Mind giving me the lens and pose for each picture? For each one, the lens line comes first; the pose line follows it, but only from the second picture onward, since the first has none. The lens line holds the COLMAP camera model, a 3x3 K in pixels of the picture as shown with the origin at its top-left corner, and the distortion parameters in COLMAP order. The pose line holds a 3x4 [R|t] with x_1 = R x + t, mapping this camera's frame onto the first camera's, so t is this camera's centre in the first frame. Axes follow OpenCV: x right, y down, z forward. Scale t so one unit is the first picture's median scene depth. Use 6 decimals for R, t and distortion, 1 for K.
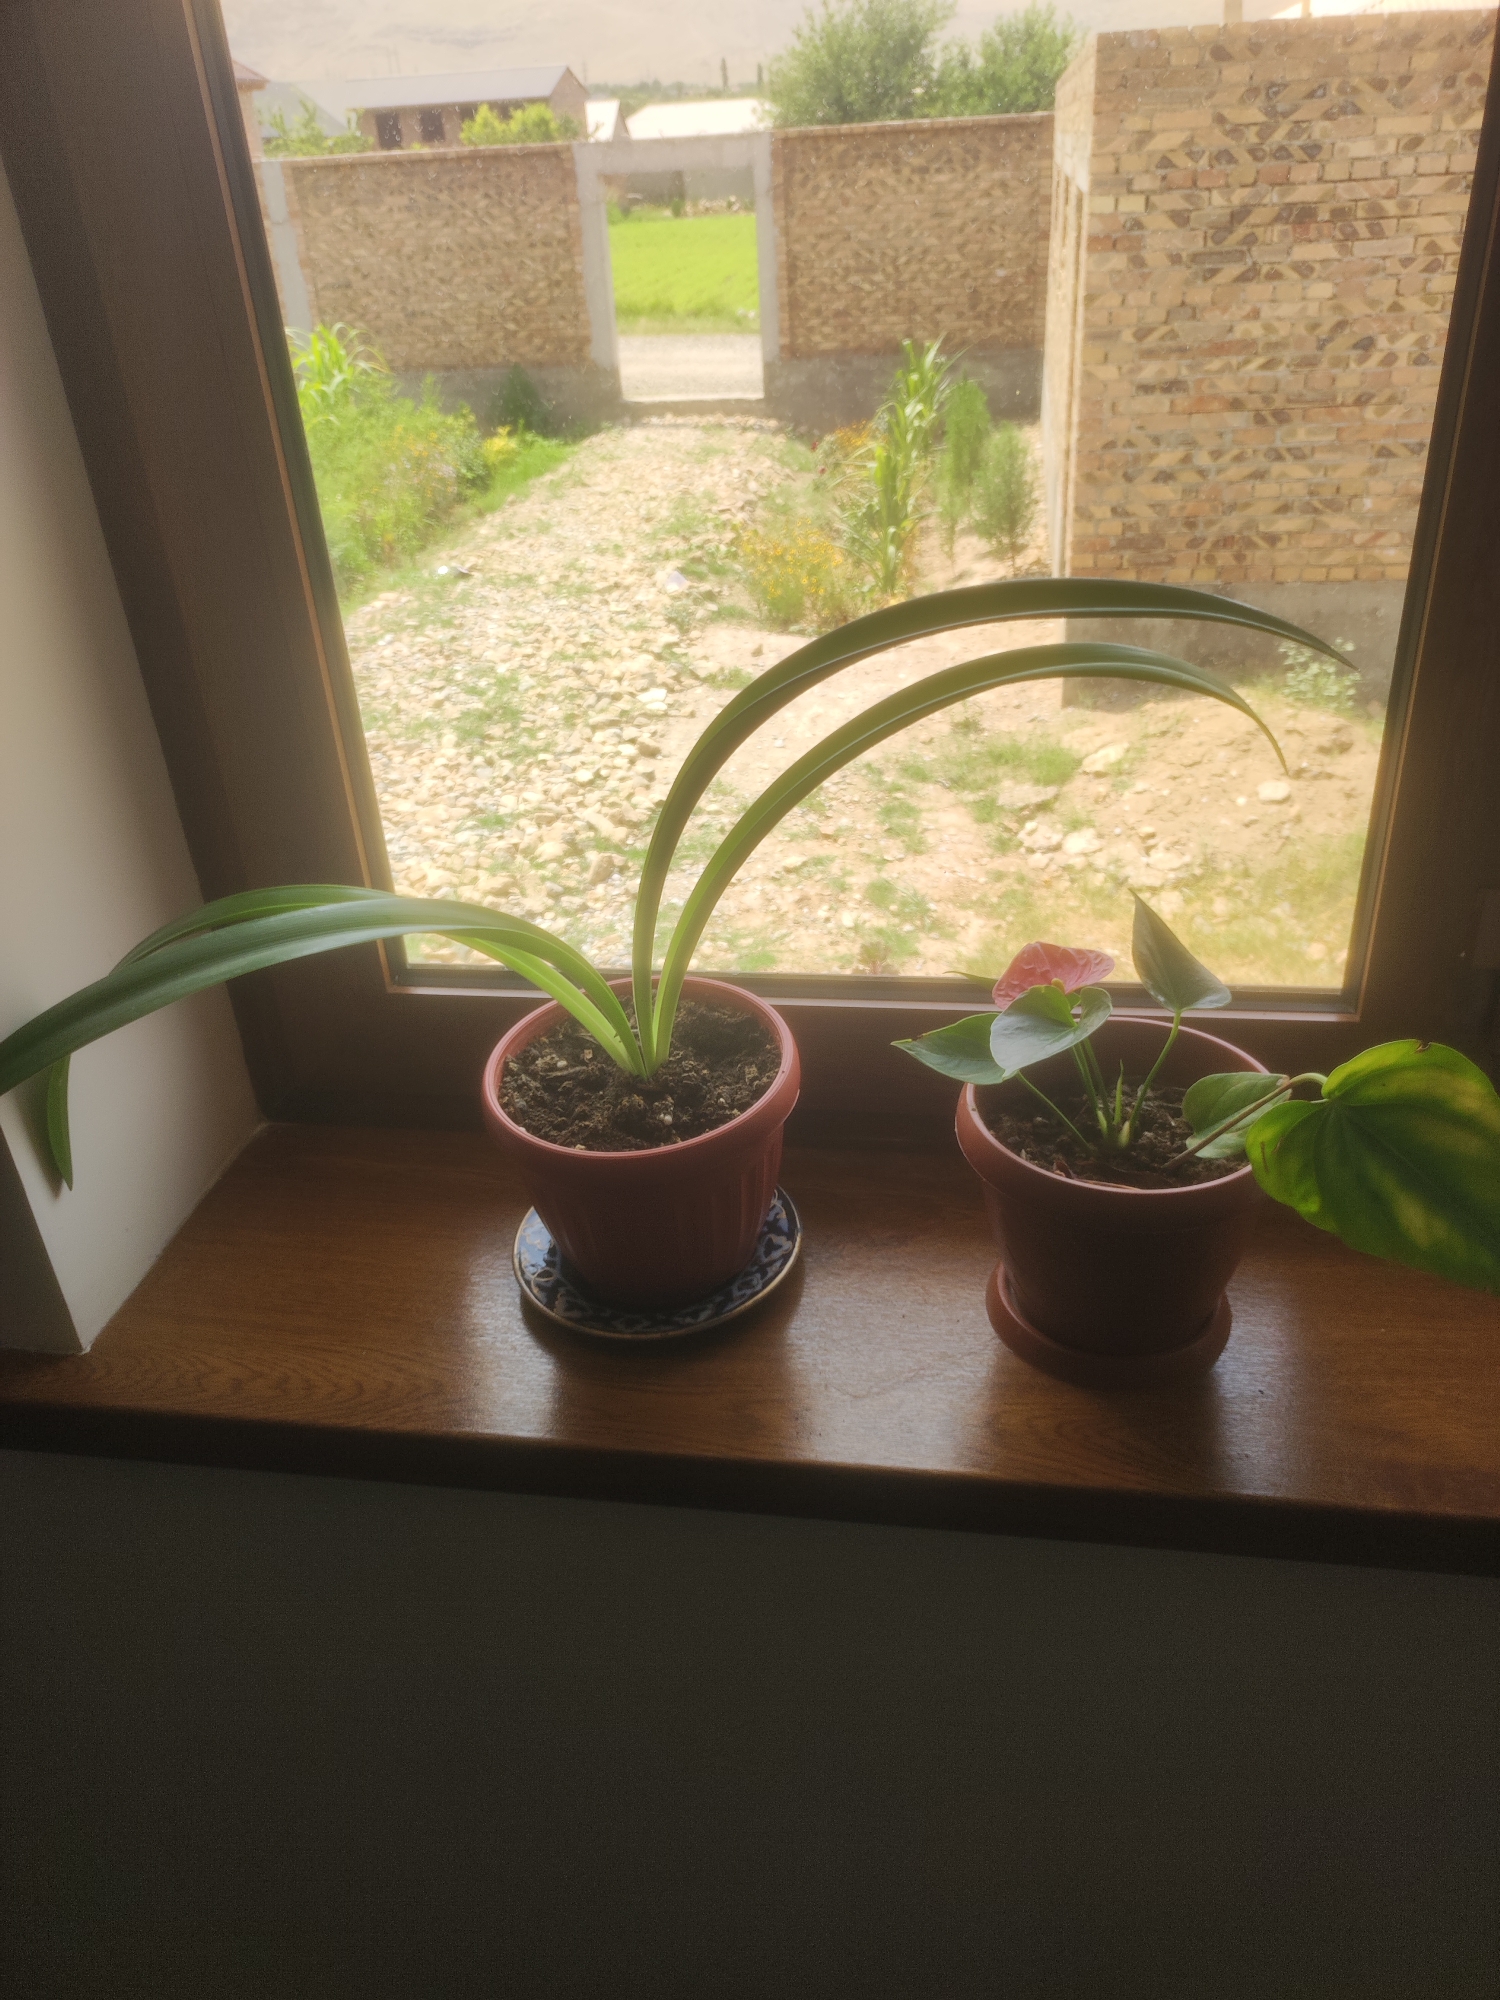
lens RADIAL K [[1489.0, 0, 750.0], [0, 1489.0, 1000.0], [0, 0, 1]] dist [0.015905, -0.004972]
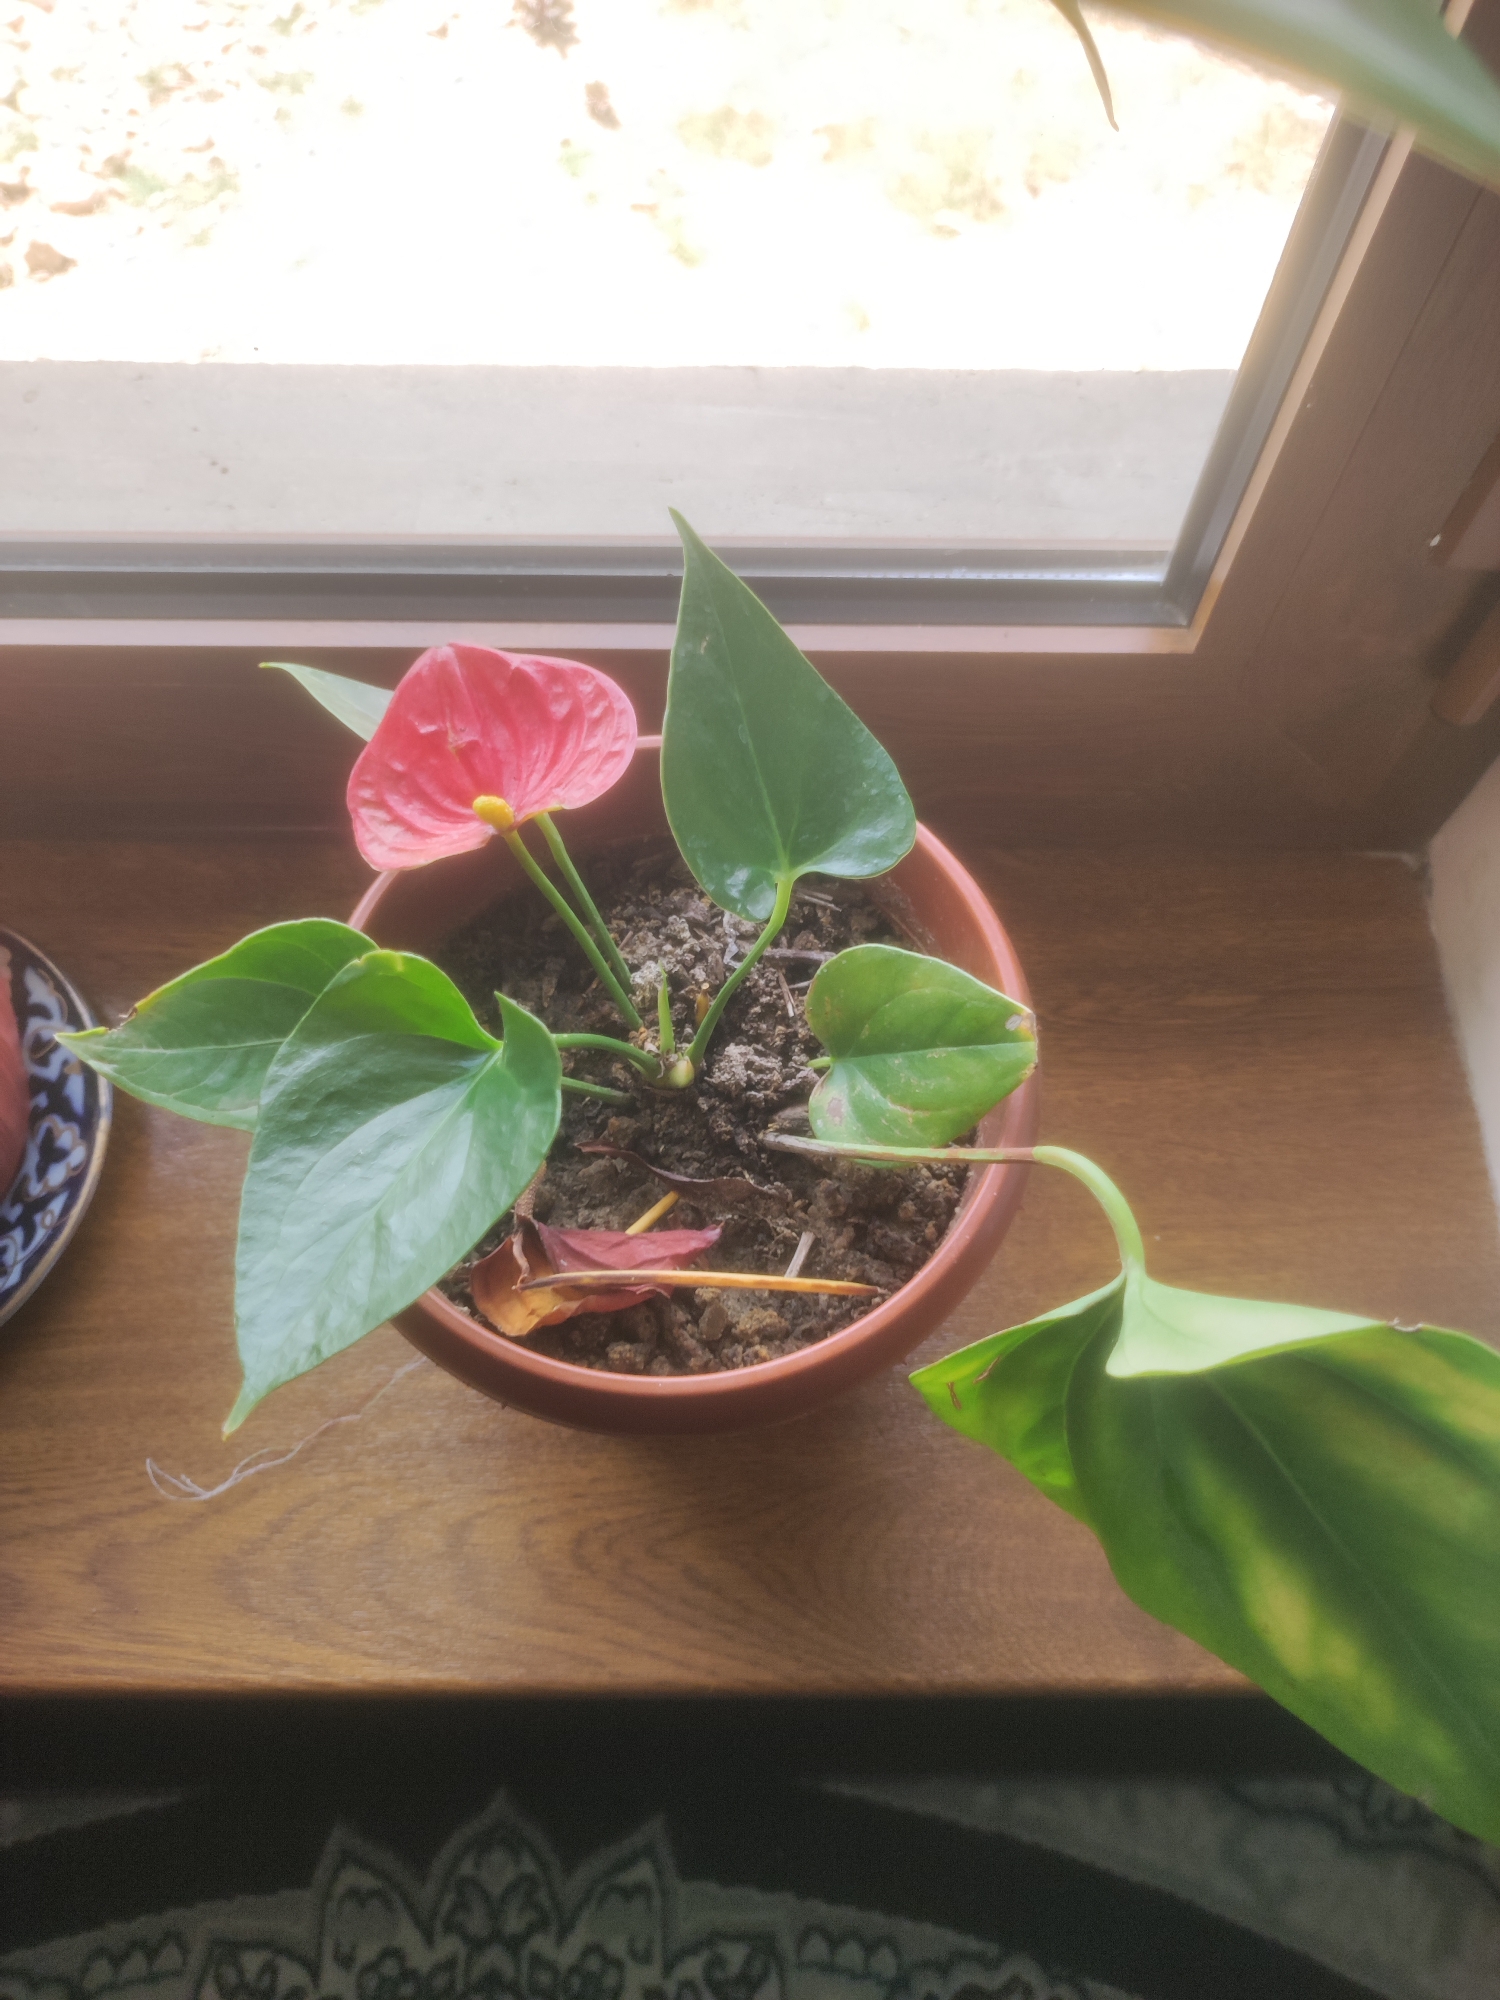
lens RADIAL K [[1489.0, 0, 750.0], [0, 1489.0, 1000.0], [0, 0, 1]] dist [0.015905, -0.004972]
pose [[0.985572, -0.109467, 0.129091, 0.161568], [0.018094, 0.826471, 0.562688, -0.138280], [-0.168286, -0.552234, 0.816528, 0.476656]]
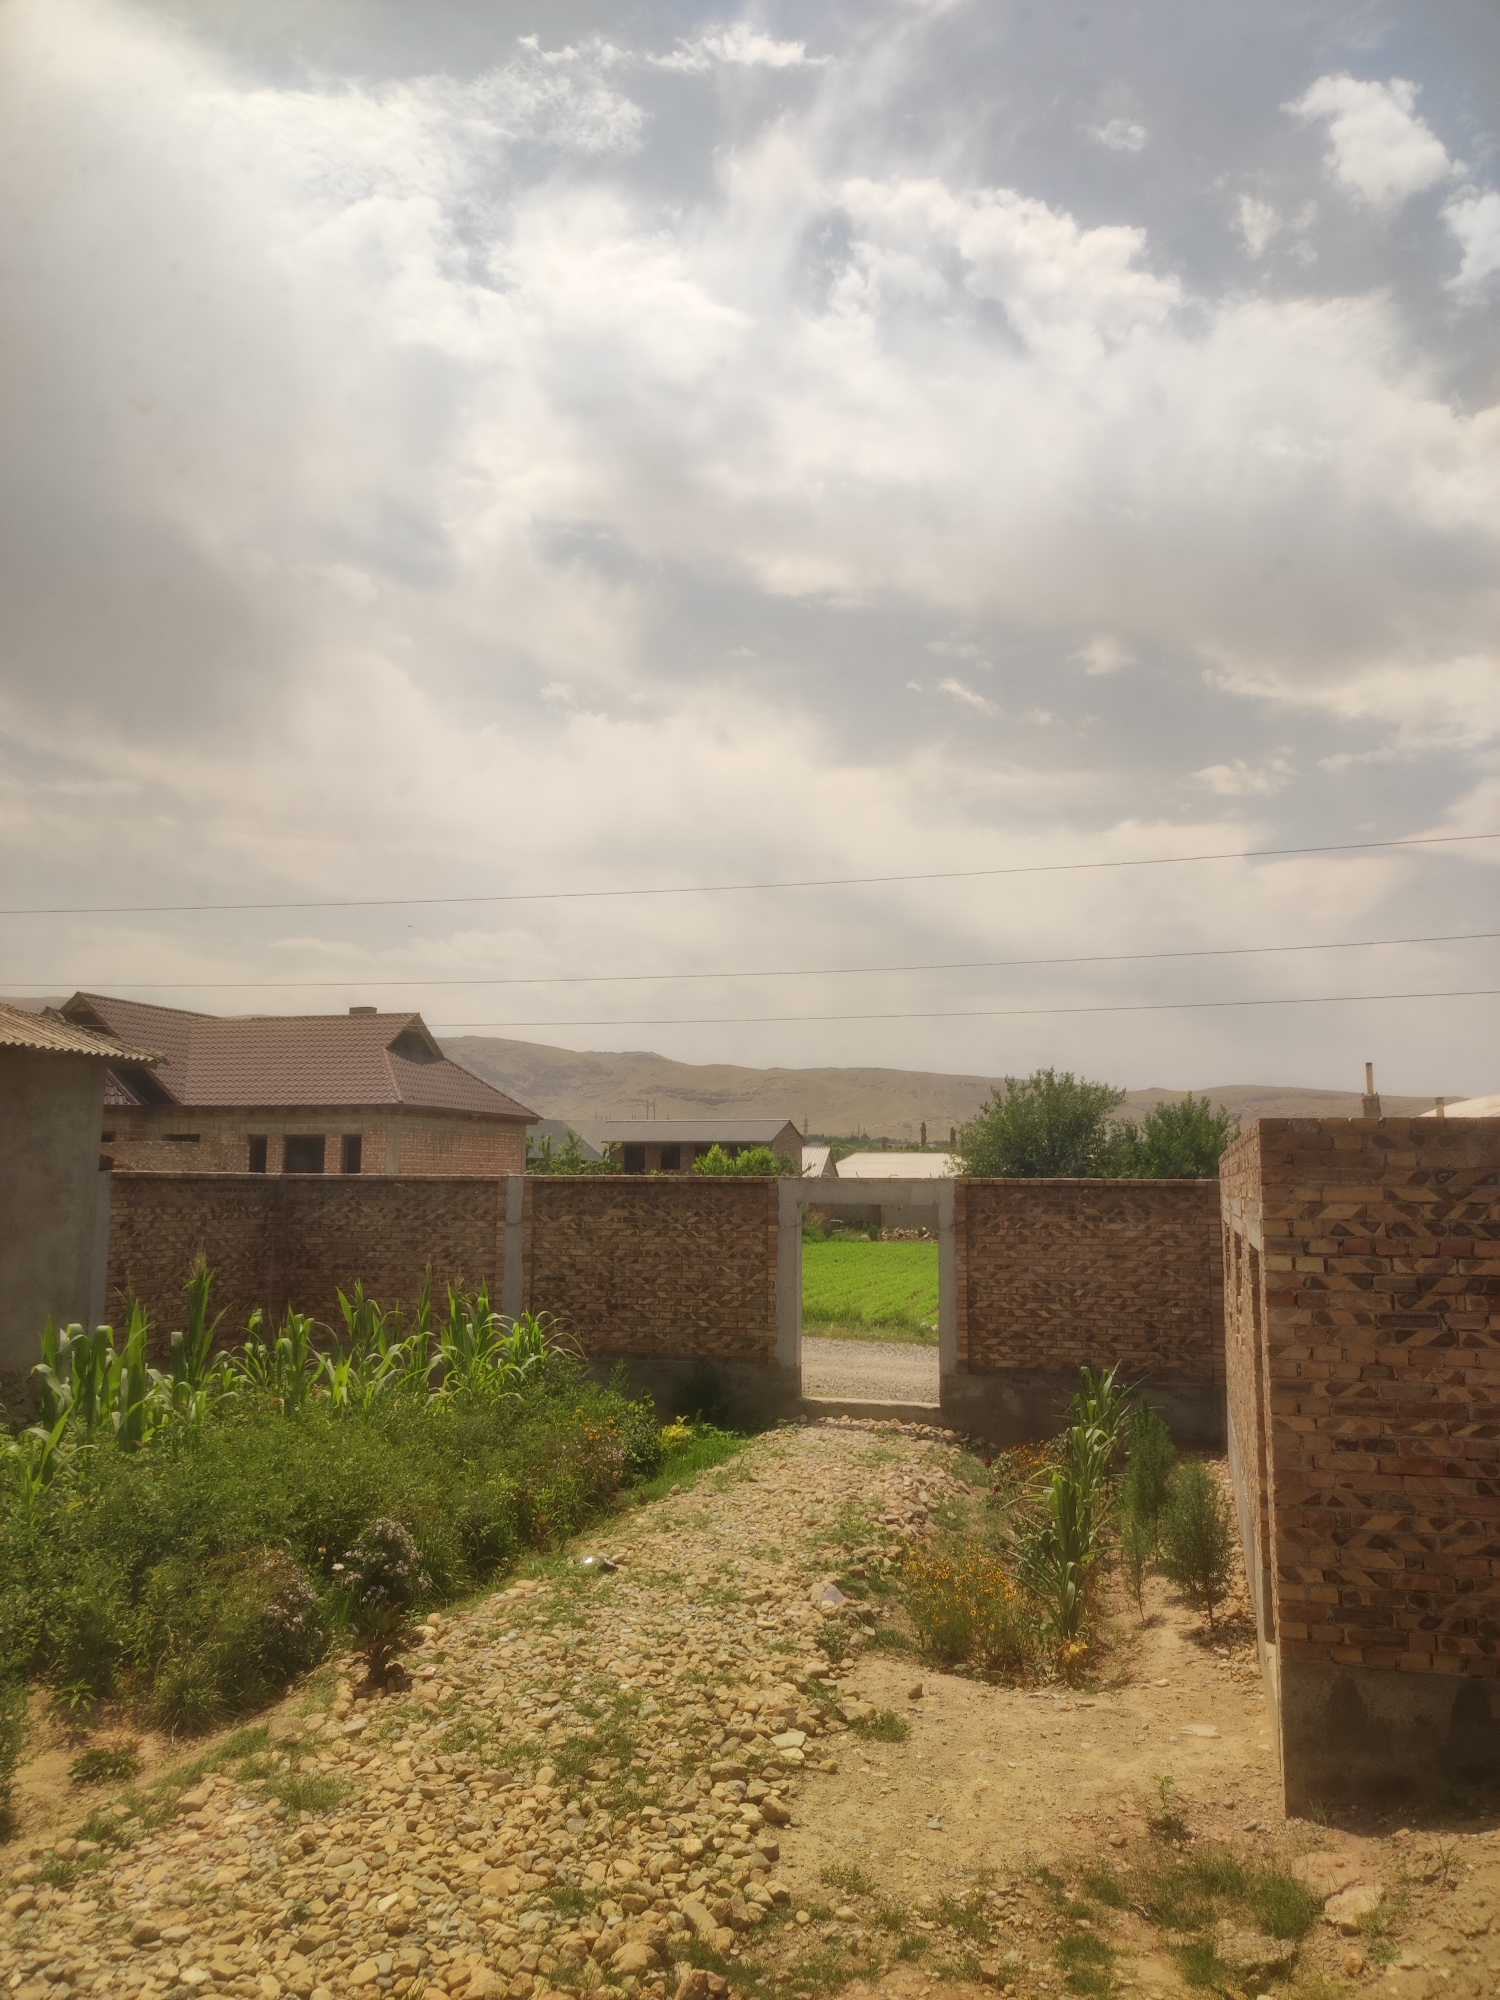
lens RADIAL K [[1489.0, 0, 750.0], [0, 1489.0, 1000.0], [0, 0, 1]] dist [0.015905, -0.004972]
pose [[0.990212, 0.042699, -0.132880, 0.008549], [-0.113689, 0.799027, -0.590449, -0.034292], [0.080963, 0.599777, 0.796061, 0.057502]]
